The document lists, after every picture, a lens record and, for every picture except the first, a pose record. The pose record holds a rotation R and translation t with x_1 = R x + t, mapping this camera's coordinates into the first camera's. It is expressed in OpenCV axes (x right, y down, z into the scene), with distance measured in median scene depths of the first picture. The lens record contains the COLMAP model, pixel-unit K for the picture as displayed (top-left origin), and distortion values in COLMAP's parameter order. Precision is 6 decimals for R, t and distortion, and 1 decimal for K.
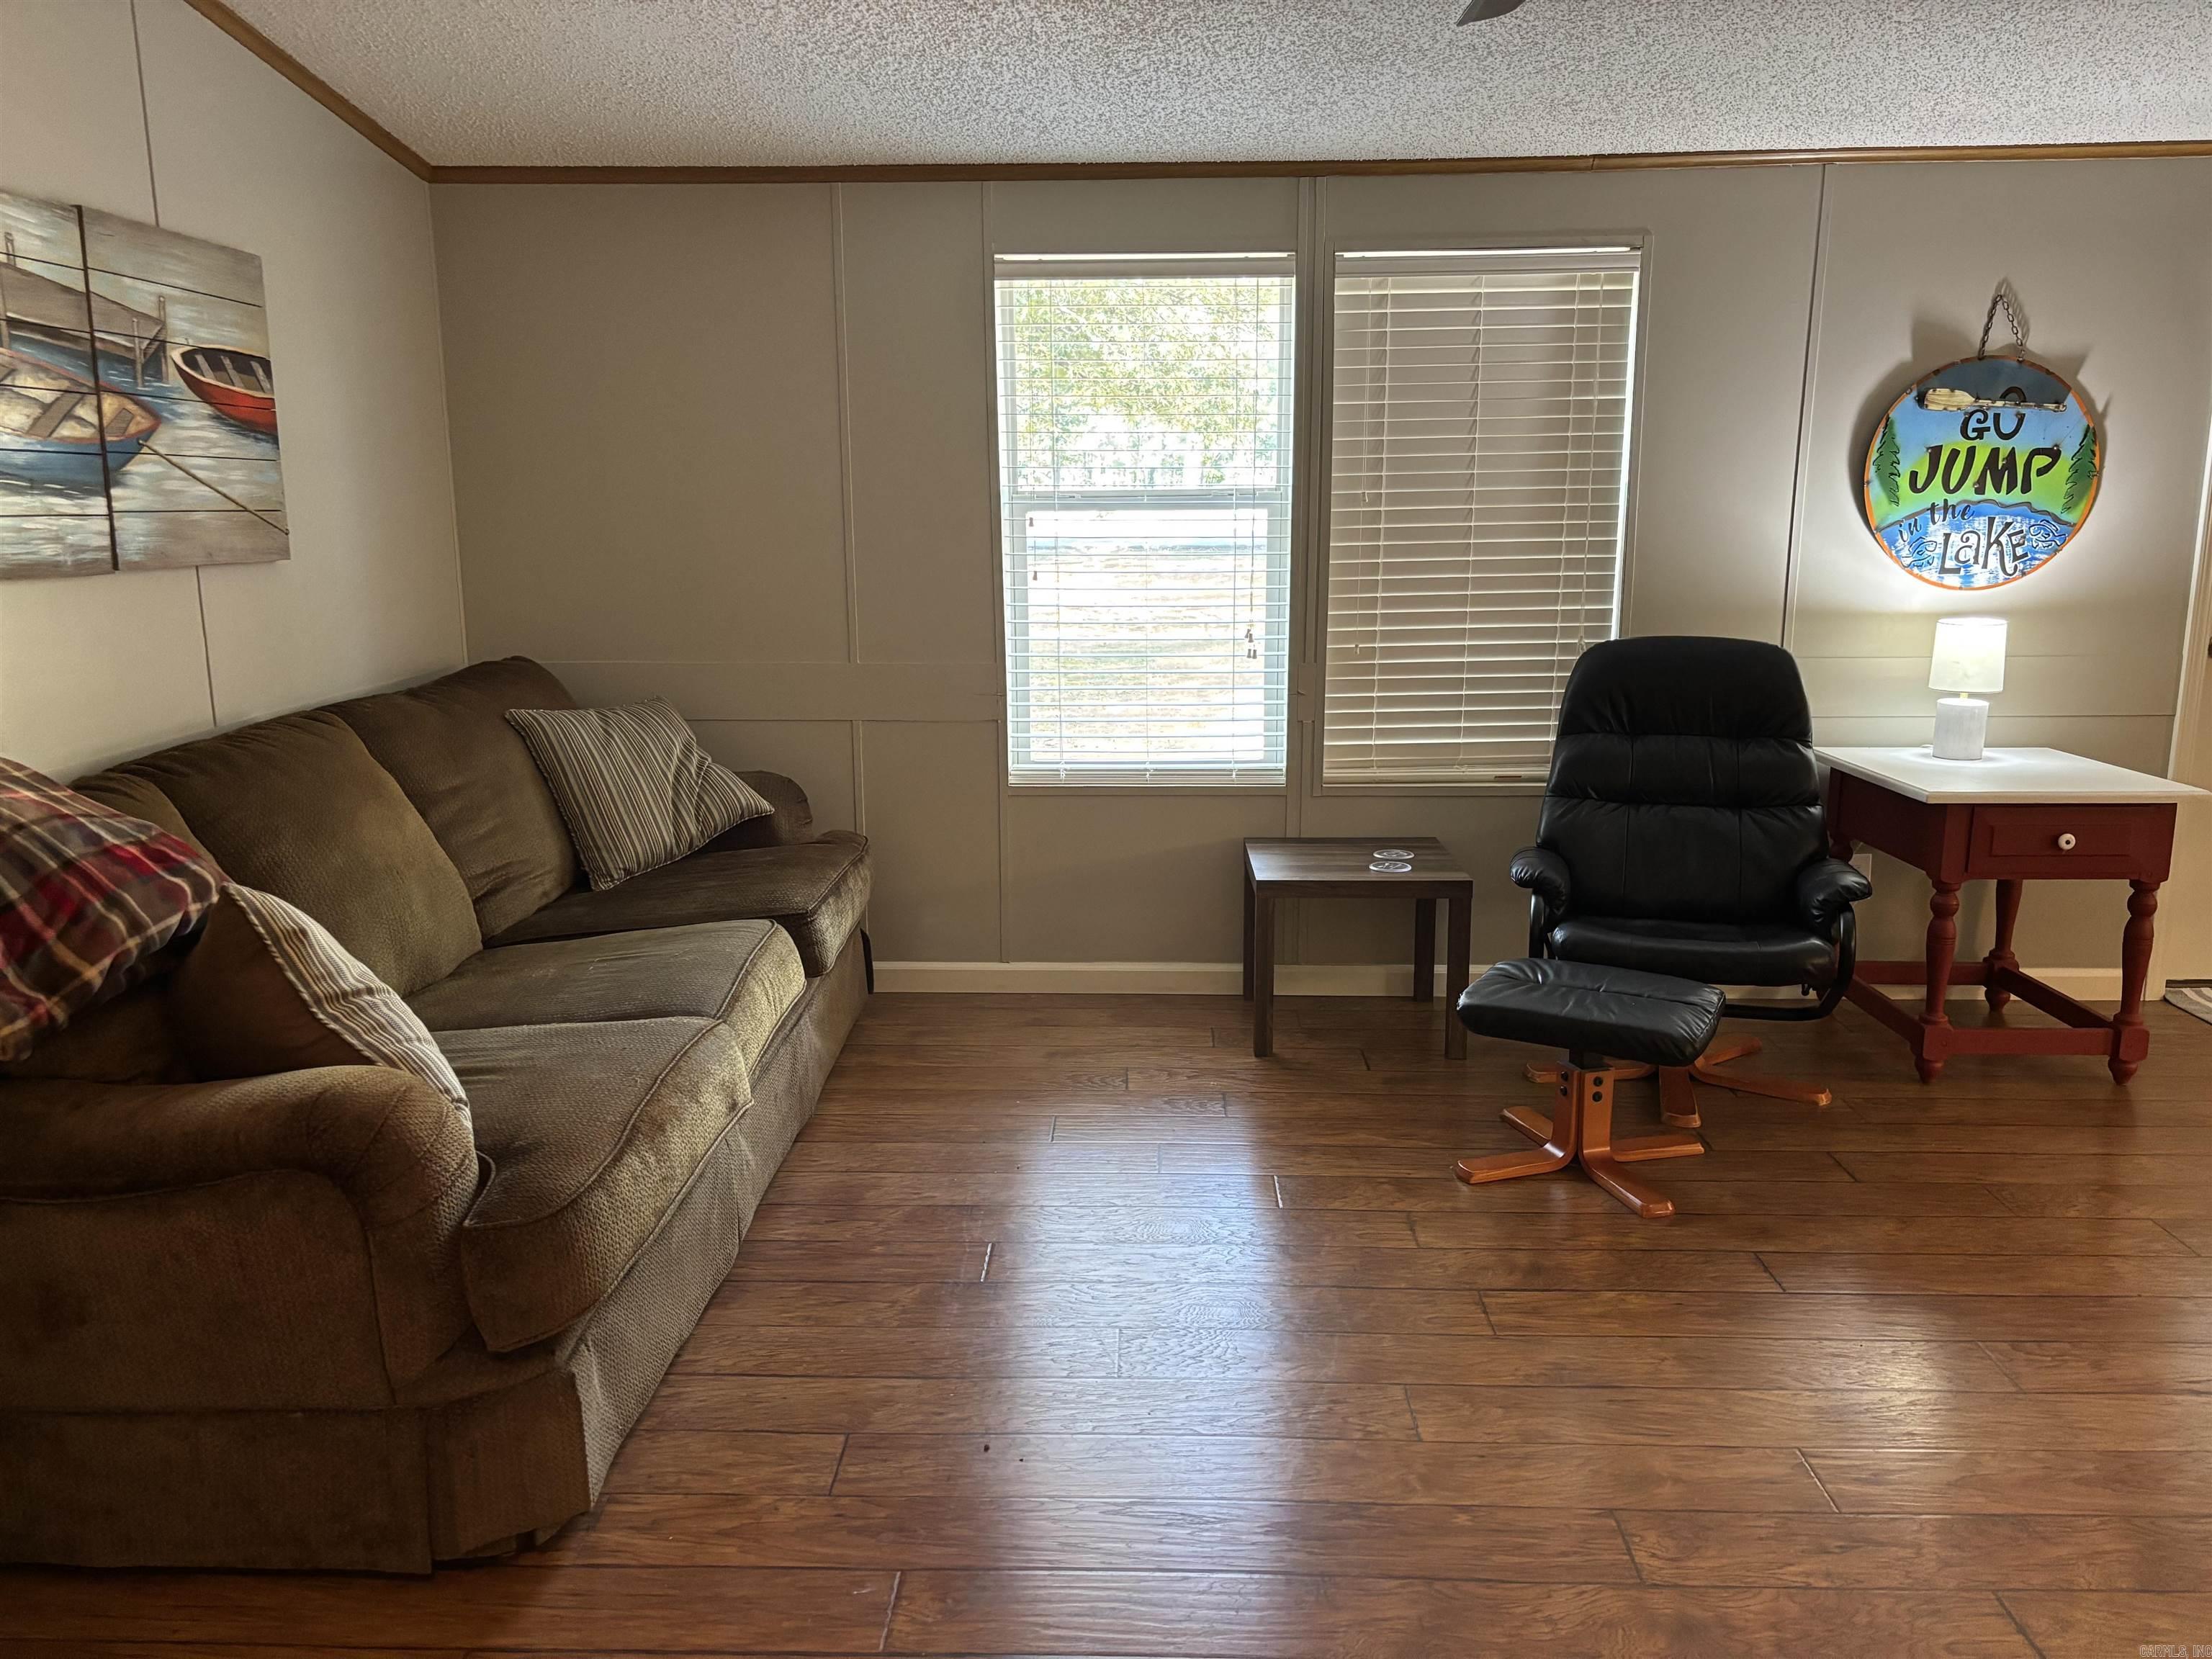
lens RADIAL K [[1654.2, 0, 1108.1], [0, 1654.2, 835.4], [0, 0, 1]] dist [0.058477, -0.065548]
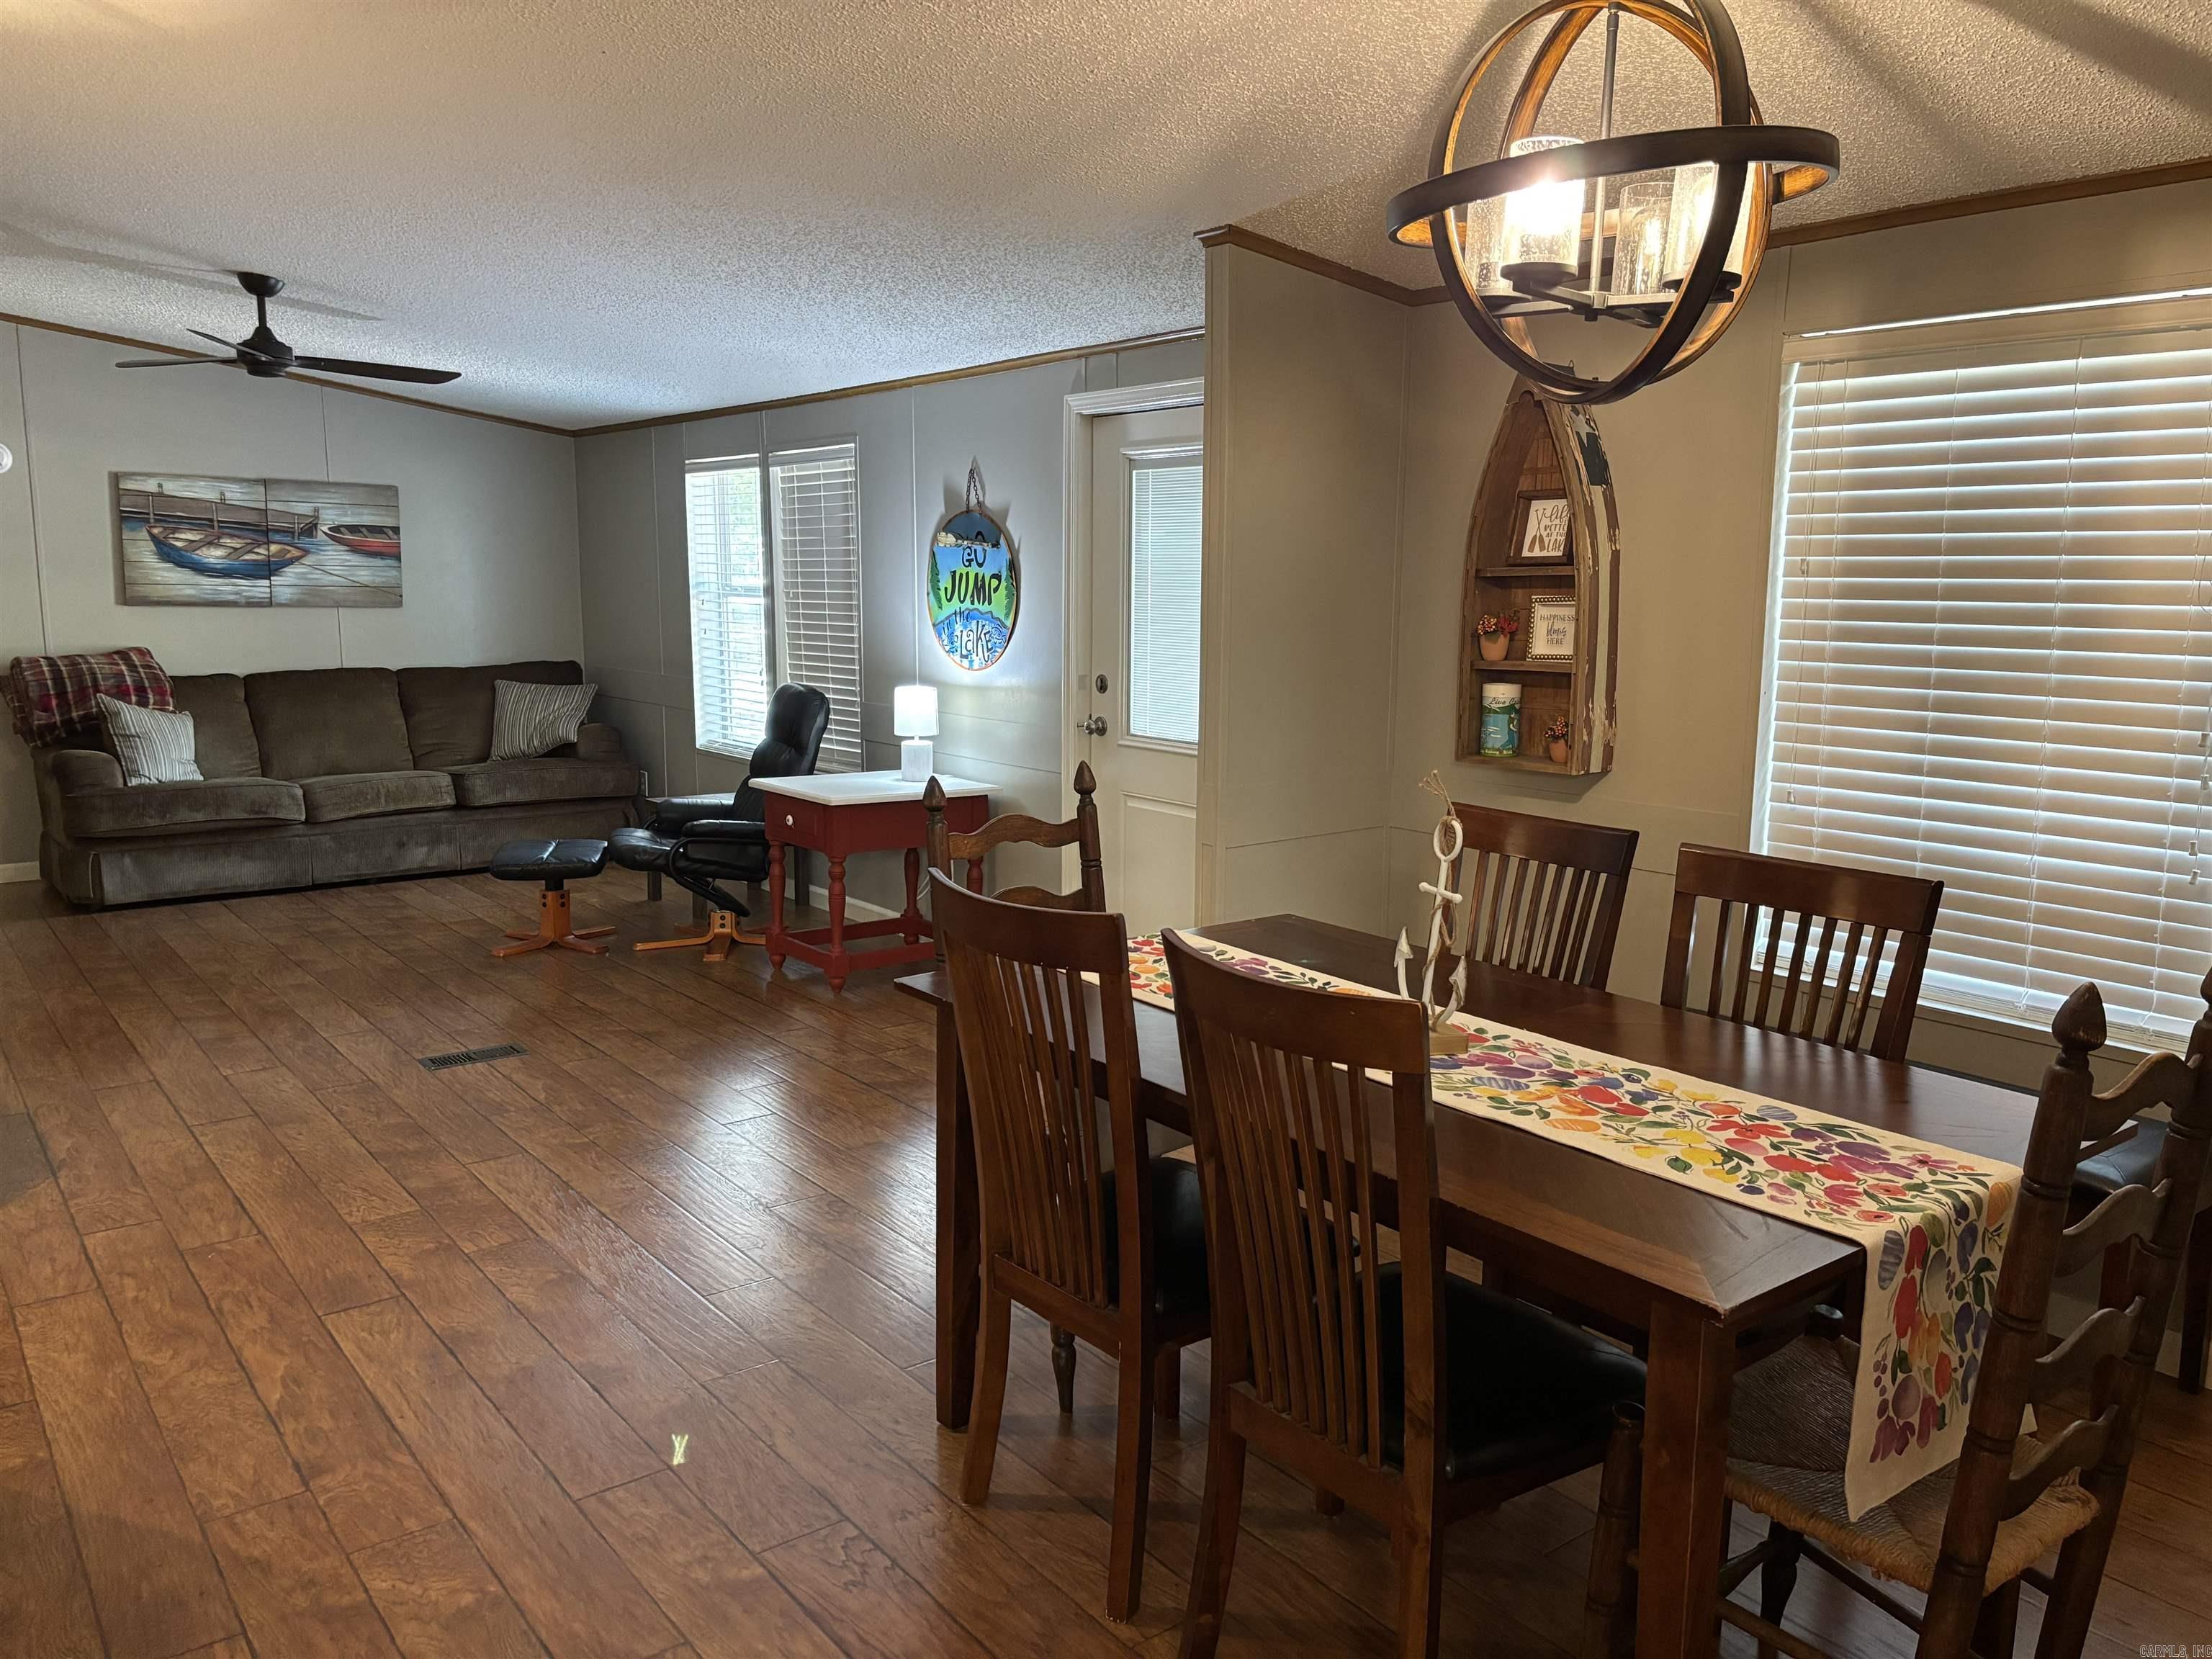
lens RADIAL K [[1654.2, 0, 1111.7], [0, 1654.2, 834.8], [0, 0, 1]] dist [0.058477, -0.065548]
pose [[0.647805, 0.131336, -0.750400, 1.720377], [-0.172972, 0.984658, 0.023013, -0.062217], [0.741909, 0.114891, 0.660584, 0.168152]]
